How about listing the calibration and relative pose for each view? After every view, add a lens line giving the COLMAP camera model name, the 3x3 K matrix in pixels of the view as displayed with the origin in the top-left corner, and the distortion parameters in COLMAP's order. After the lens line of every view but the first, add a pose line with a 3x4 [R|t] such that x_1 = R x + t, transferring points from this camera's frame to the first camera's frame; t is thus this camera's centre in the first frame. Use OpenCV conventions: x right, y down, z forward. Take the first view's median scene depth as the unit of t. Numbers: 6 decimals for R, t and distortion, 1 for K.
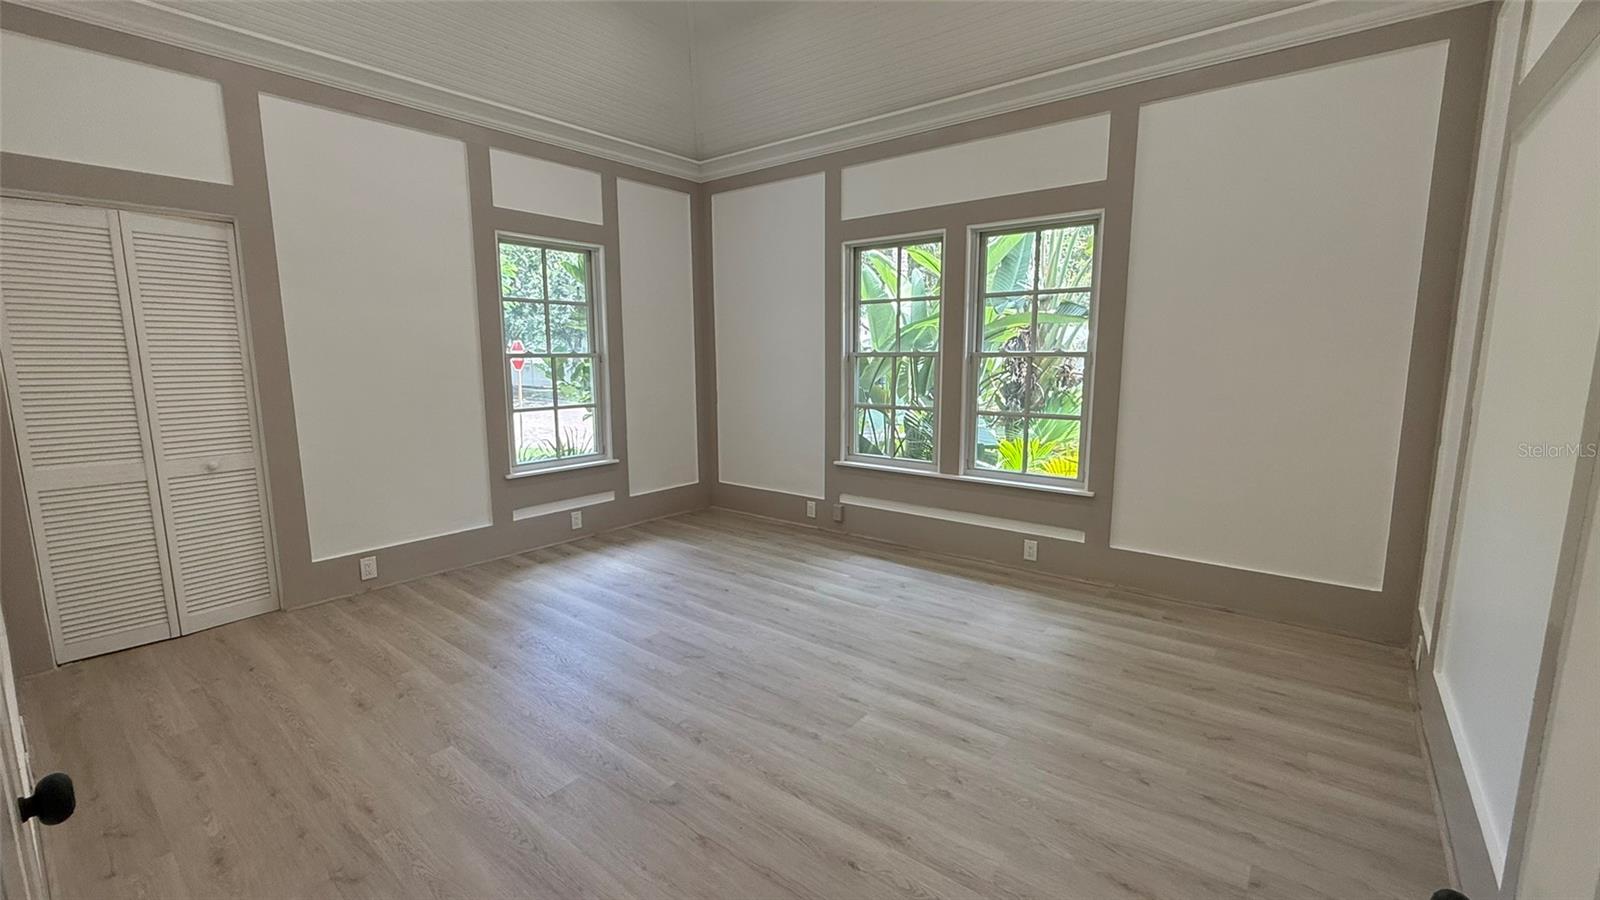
lens RADIAL K [[660.6, 0, 835.9], [0, 660.6, 450.6], [0, 0, 1]] dist [-0.001023, -0.000158]
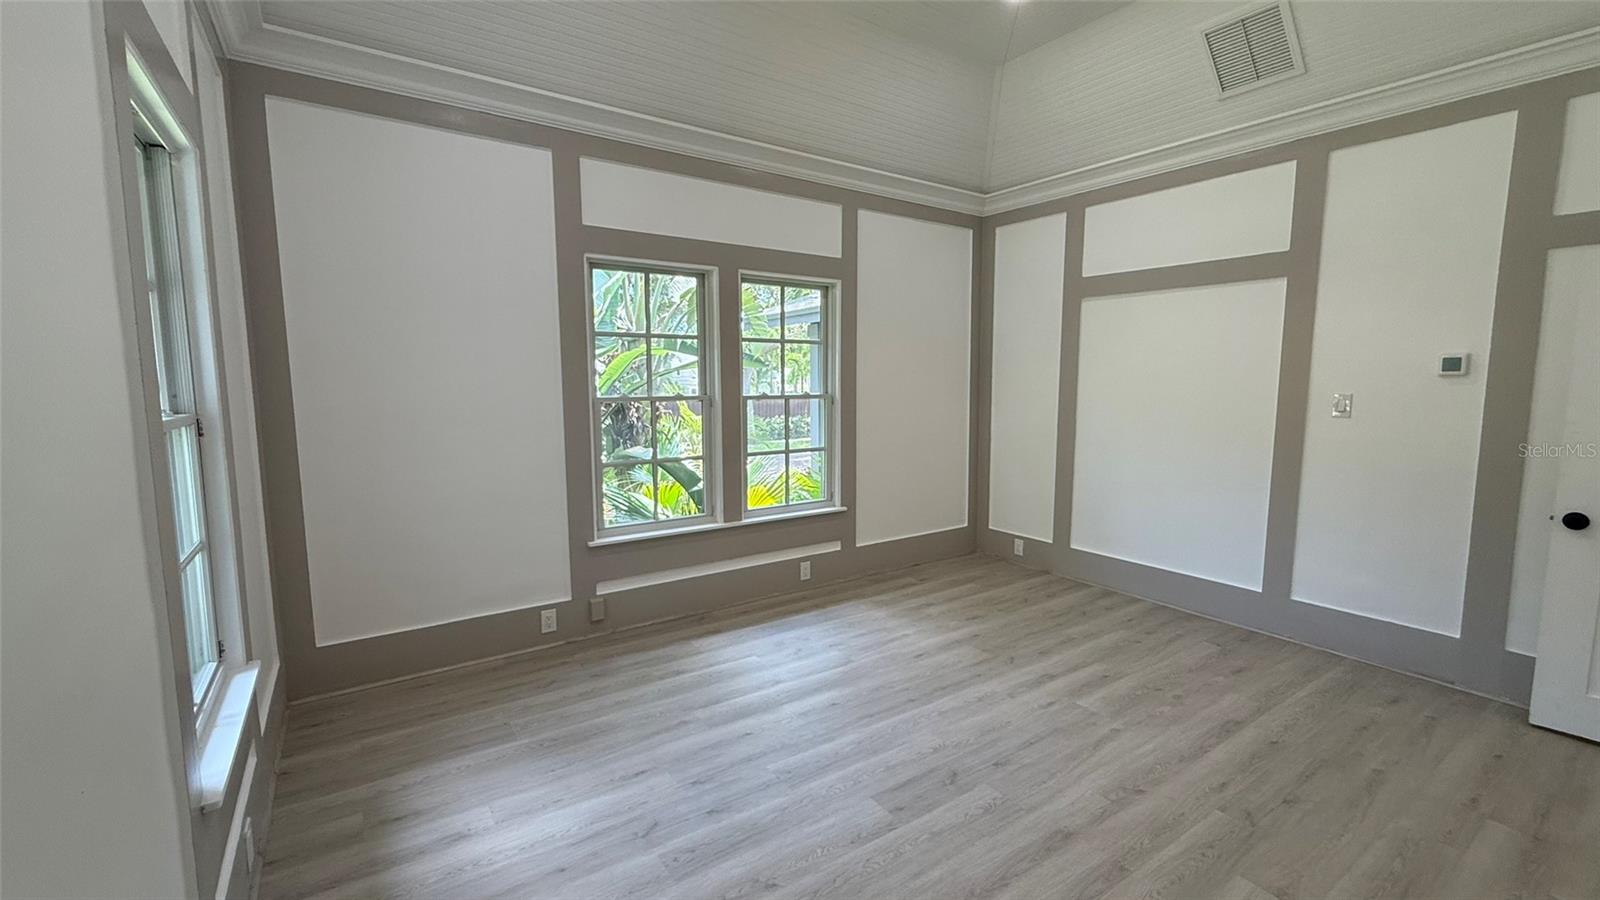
lens RADIAL K [[639.0, 0, 793.9], [0, 639.0, 452.4], [0, 0, 1]] dist [0.000118, -0.000130]
pose [[0.327367, -0.102426, 0.939329, -0.741879], [0.138493, 0.988573, 0.059530, -0.120117], [-0.934693, 0.110603, 0.337811, 0.662644]]
